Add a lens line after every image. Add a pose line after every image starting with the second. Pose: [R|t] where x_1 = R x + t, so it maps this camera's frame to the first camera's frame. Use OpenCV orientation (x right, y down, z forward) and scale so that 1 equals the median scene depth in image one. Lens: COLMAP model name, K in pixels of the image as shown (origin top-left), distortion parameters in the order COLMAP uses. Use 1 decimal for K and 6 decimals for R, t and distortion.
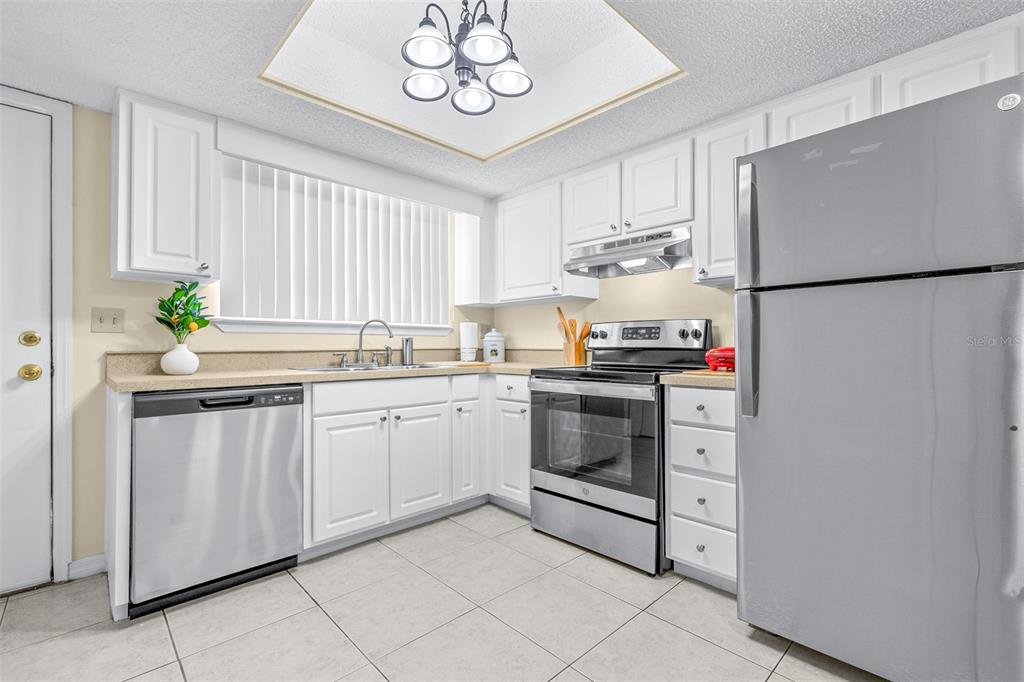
lens RADIAL K [[447.6, 0, 508.2], [0, 447.6, 344.3], [0, 0, 1]] dist [-0.000175, -0.000008]
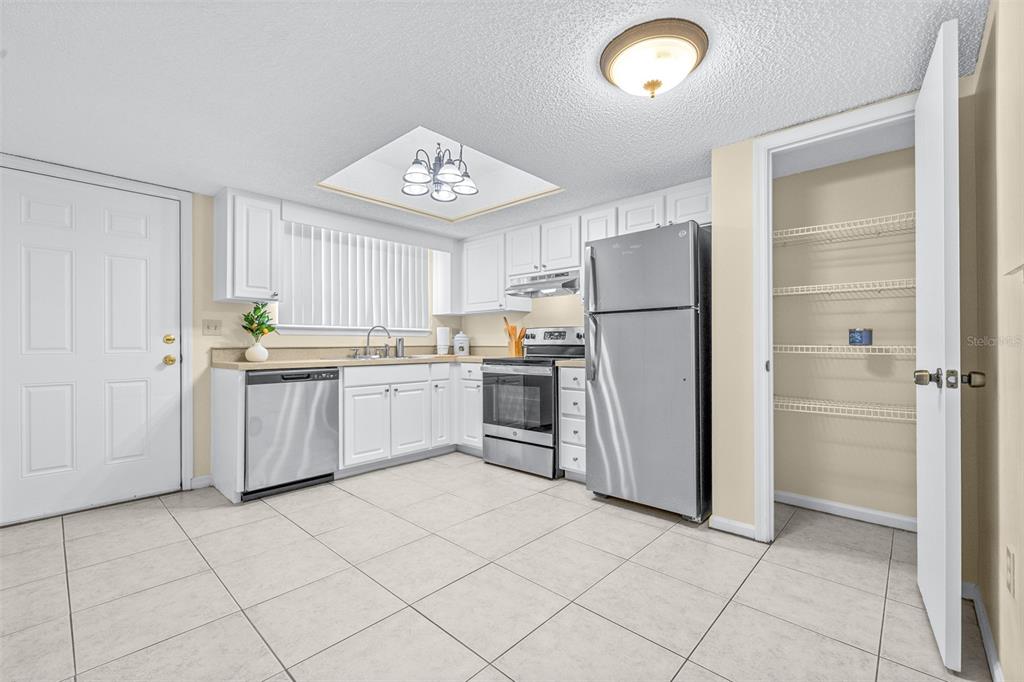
lens RADIAL K [[424.6, 0, 511.9], [0, 424.6, 344.1], [0, 0, 1]] dist [-0.001885, 0.000009]
pose [[0.997989, -0.000991, 0.063385, 0.061798], [0.000795, 0.999995, 0.003112, 0.001043], [-0.063388, -0.003056, 0.997984, -0.497764]]
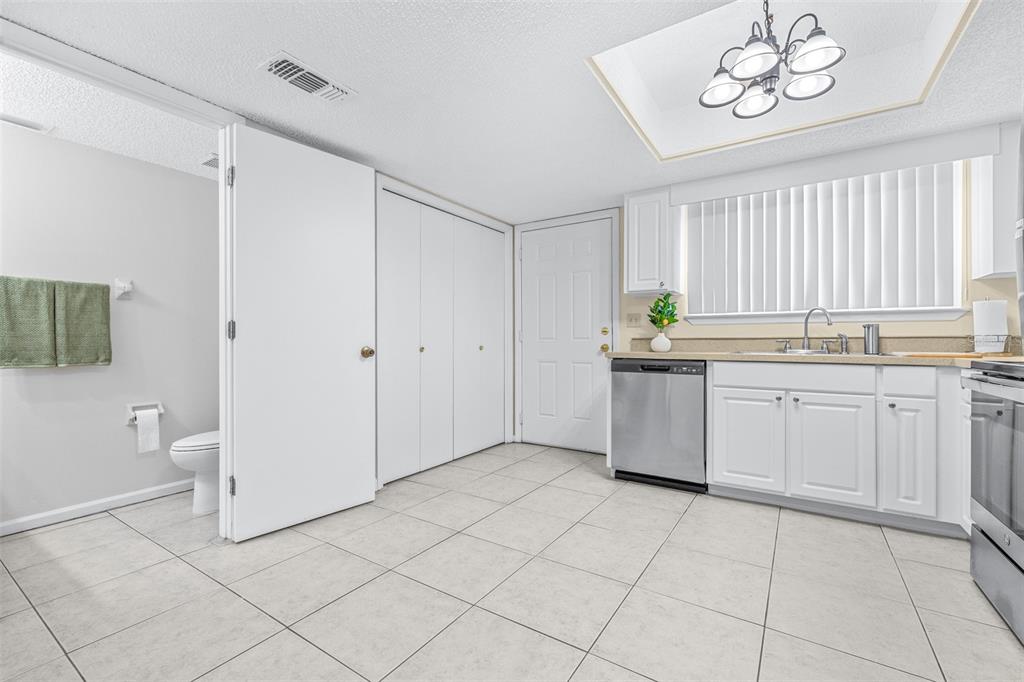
lens RADIAL K [[435.5, 0, 512.0], [0, 435.5, 341.0], [0, 0, 1]] dist [-0.000346, -0.000008]
pose [[0.234381, 0.003323, -0.972139, 0.605548], [0.002243, 0.999990, 0.003959, 0.018486], [0.972142, -0.003109, 0.234371, 0.103312]]
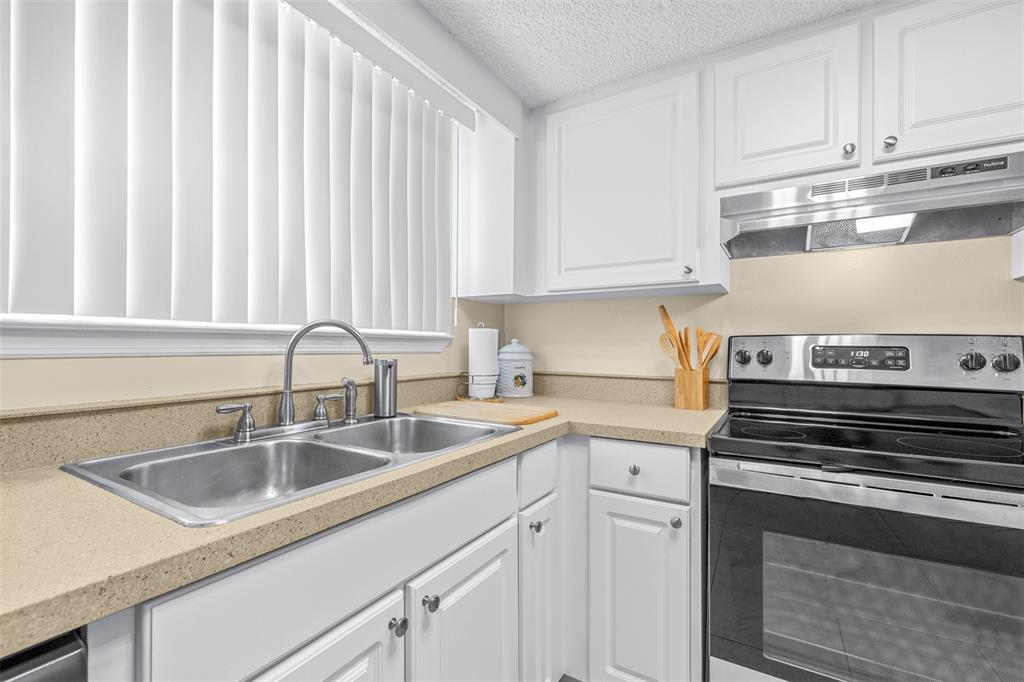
lens RADIAL K [[442.8, 0, 512.0], [0, 442.8, 341.0], [0, 0, 1]] dist [0.002425, 0.000666]
pose [[0.966058, 0.010936, 0.258092, -0.281170], [-0.008608, 0.999911, -0.010148, -0.039447], [-0.258181, 0.007582, 0.966067, 0.654152]]
